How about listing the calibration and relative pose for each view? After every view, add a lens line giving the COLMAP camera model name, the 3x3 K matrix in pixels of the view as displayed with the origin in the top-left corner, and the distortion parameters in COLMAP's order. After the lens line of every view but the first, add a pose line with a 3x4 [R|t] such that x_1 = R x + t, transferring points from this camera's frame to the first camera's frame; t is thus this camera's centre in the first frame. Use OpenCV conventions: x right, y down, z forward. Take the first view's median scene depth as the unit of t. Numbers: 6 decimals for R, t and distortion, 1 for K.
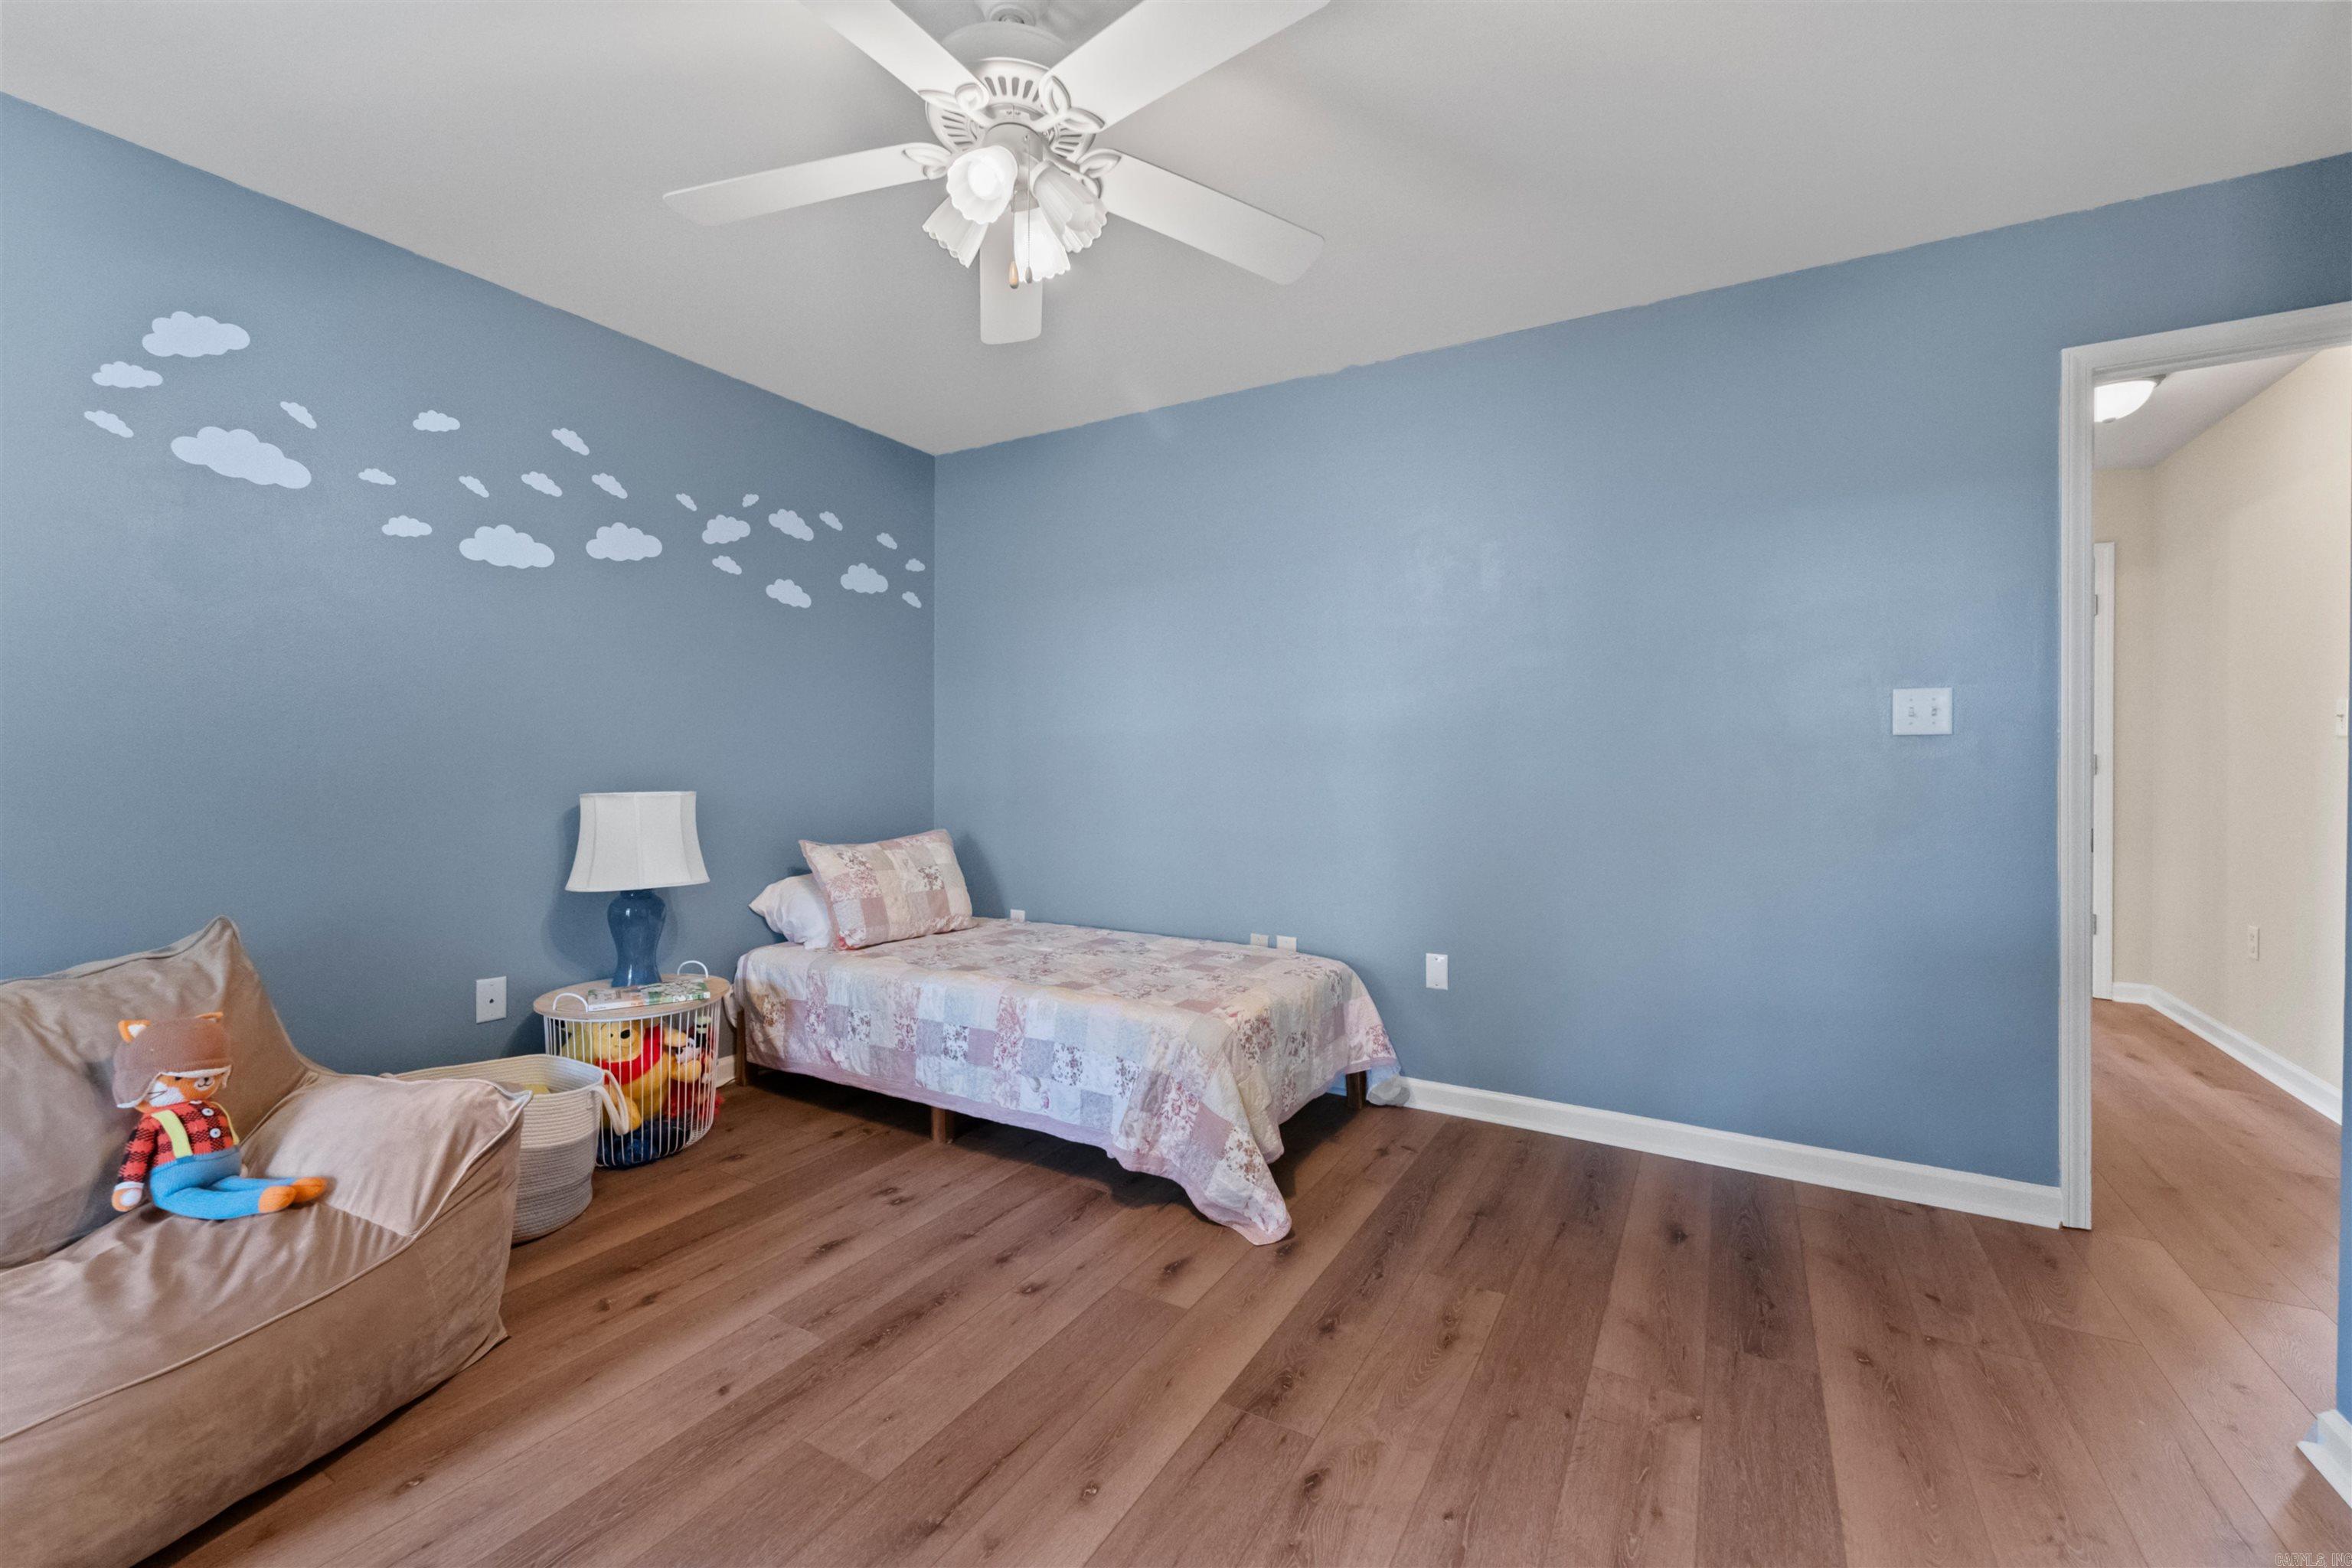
lens RADIAL K [[954.0, 0, 1177.8], [0, 954.0, 768.0], [0, 0, 1]] dist [0.001601, -0.000676]
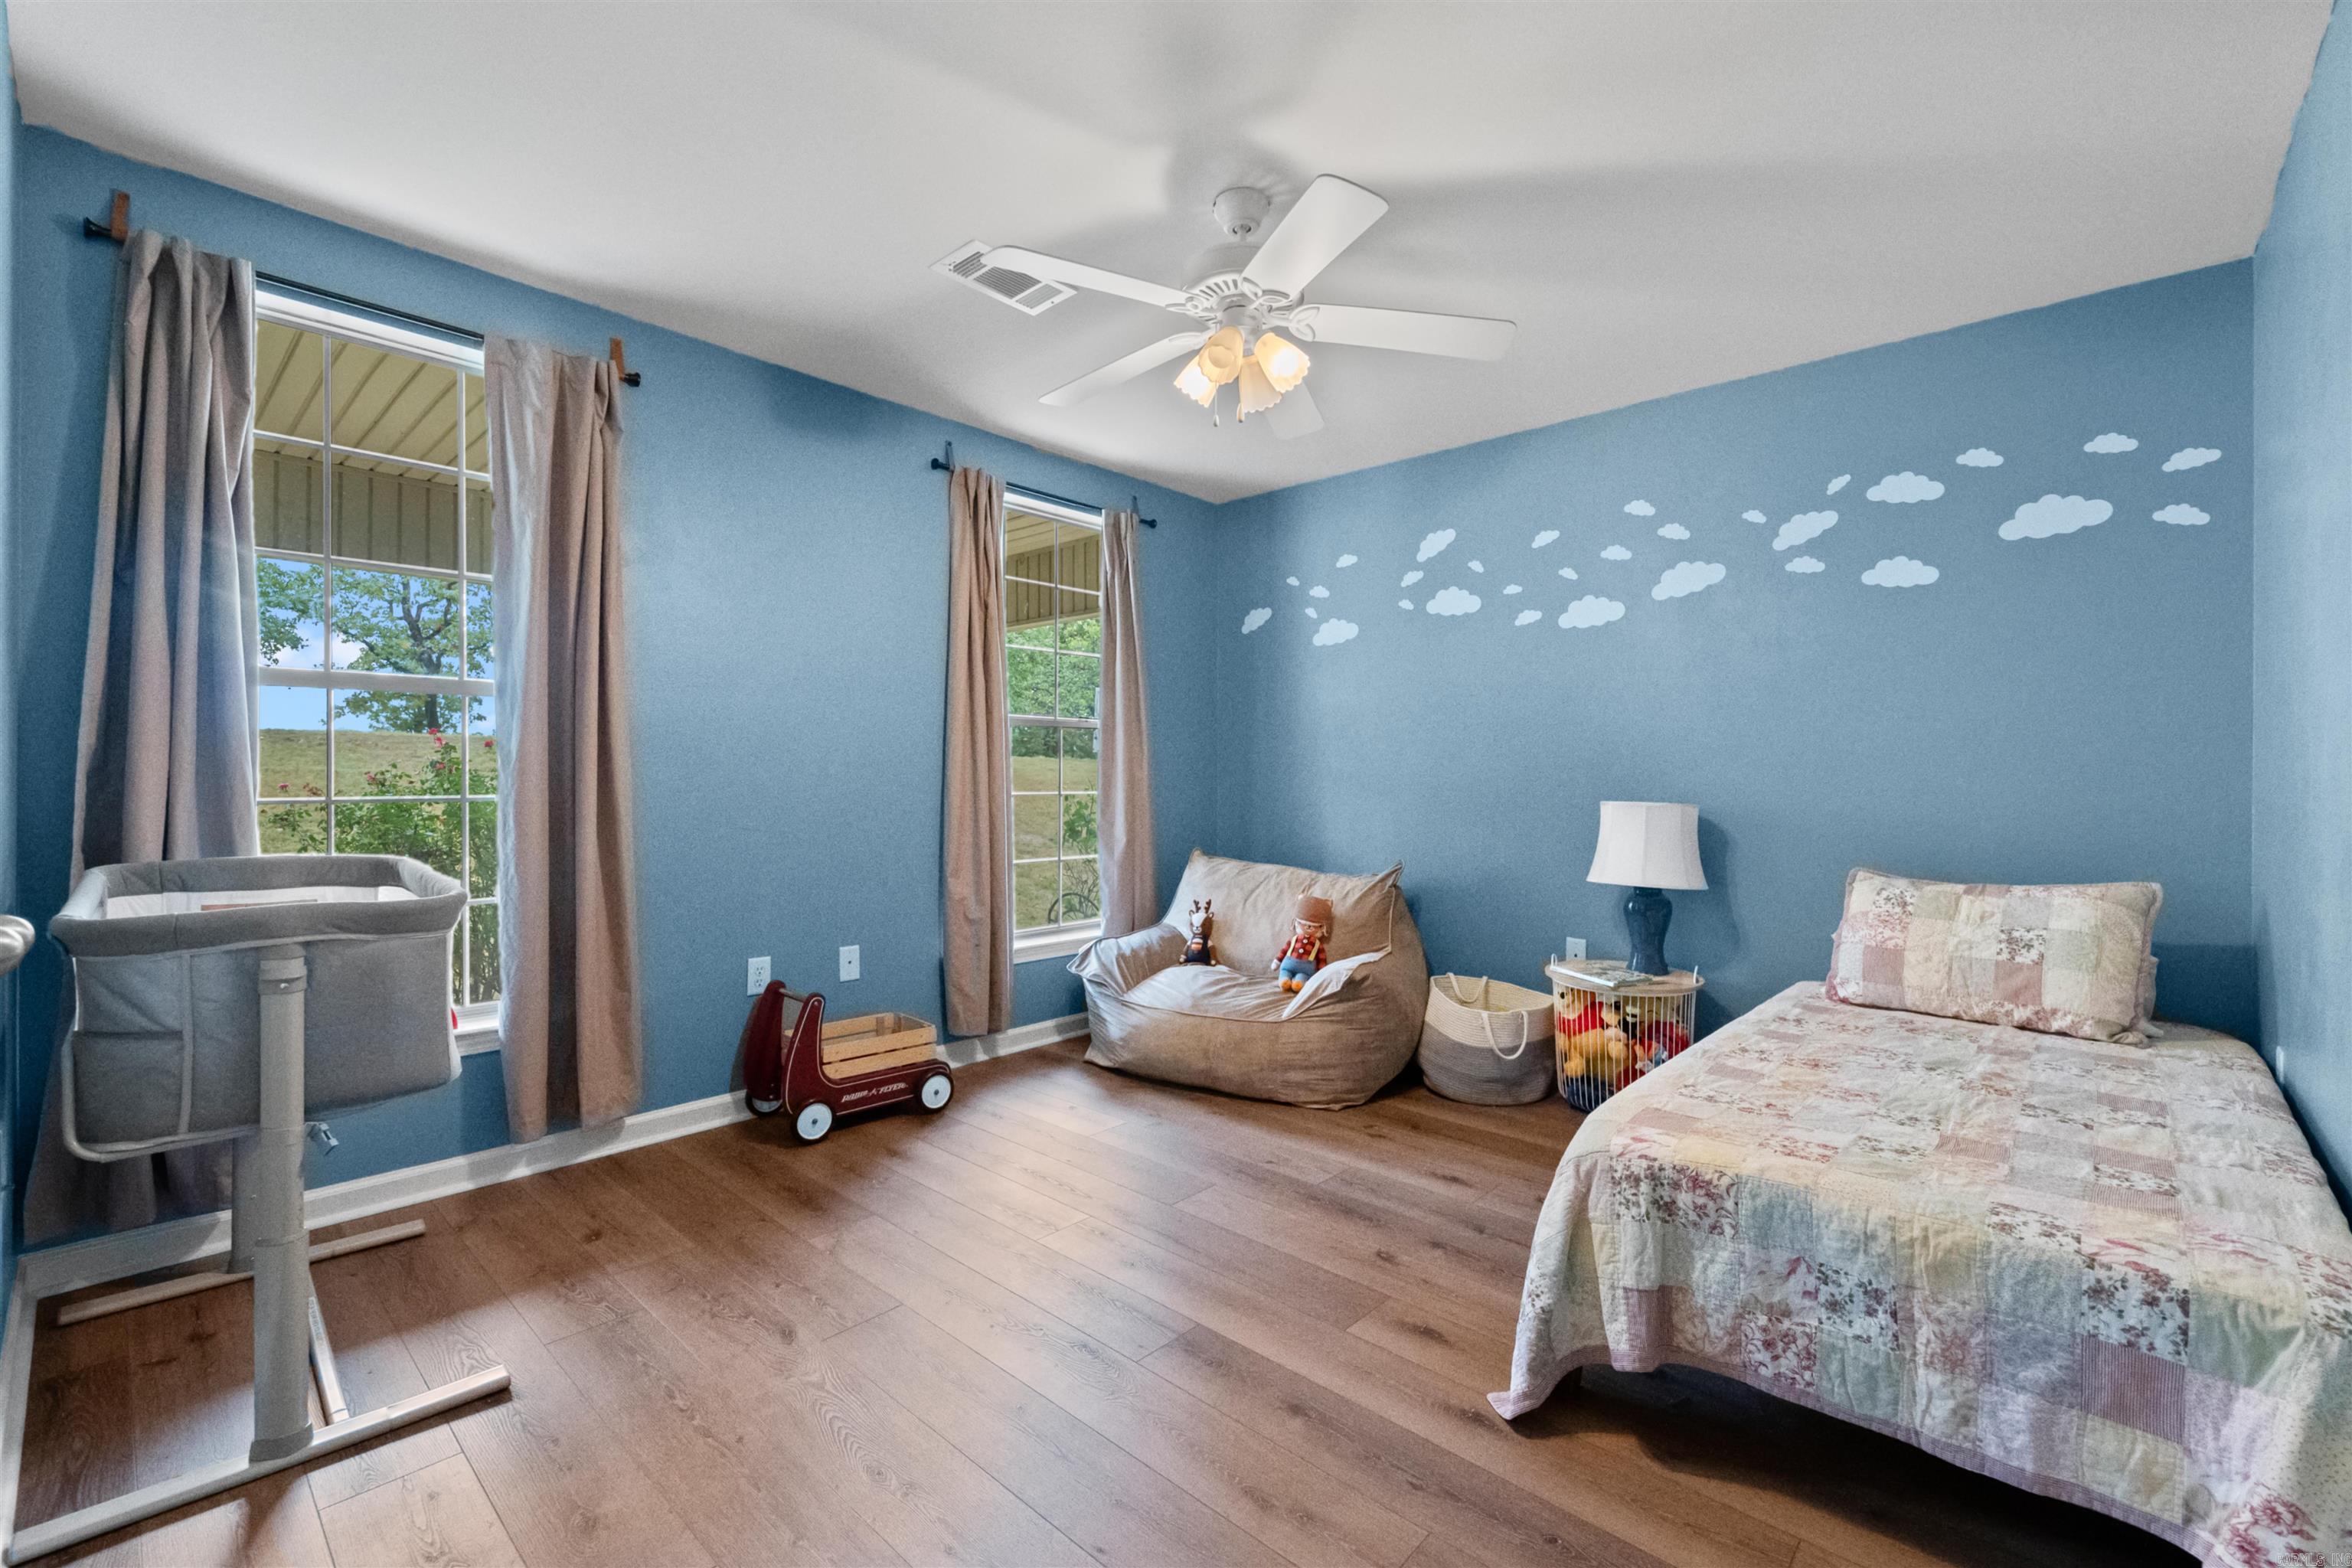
lens RADIAL K [[979.8, 0, 1176.0], [0, 979.8, 784.0], [0, 0, 1]] dist [0.000531, -0.000151]
pose [[-0.211154, 0.002180, -0.977450, 0.777451], [-0.007344, 0.999966, 0.003816, 0.002952], [0.977425, 0.007984, -0.211131, 0.783143]]
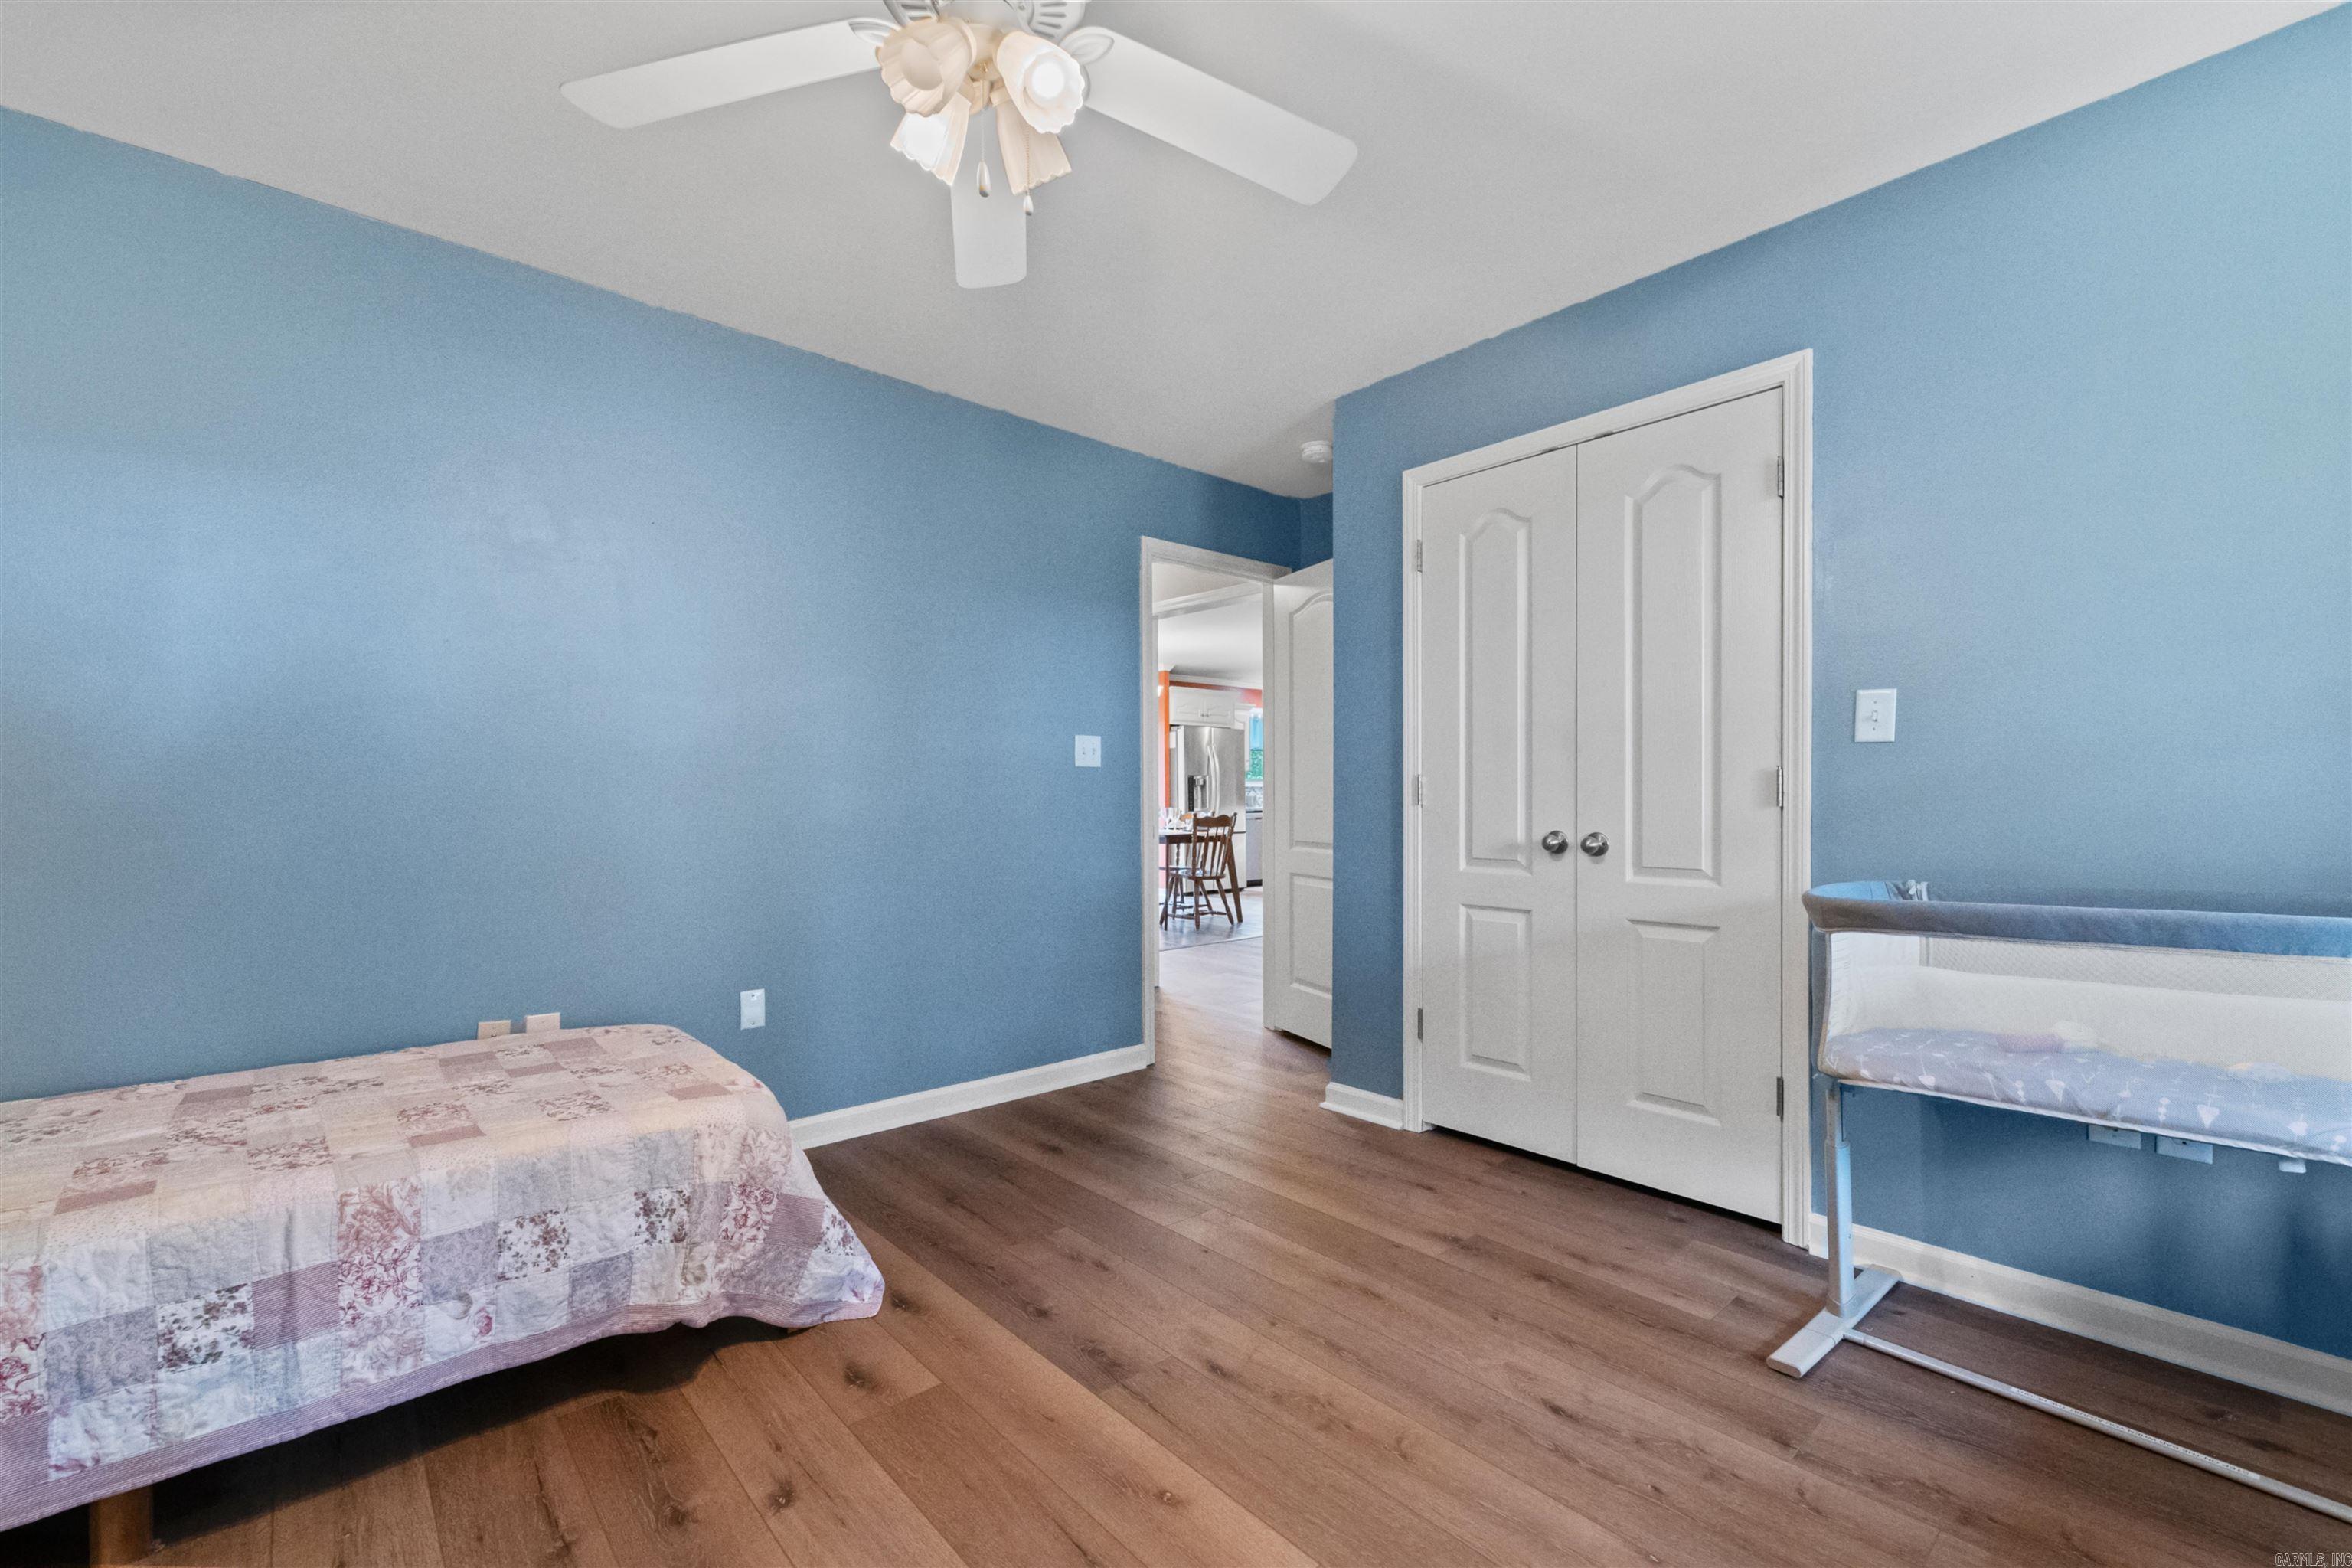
lens RADIAL K [[980.4, 0, 1182.4], [0, 980.4, 798.0], [0, 0, 1]] dist [0.000536, -0.001236]
pose [[0.303492, -0.003367, 0.952828, -0.604647], [0.002148, 0.999994, 0.002849, 0.009119], [-0.952832, 0.001182, 0.303497, 0.378172]]
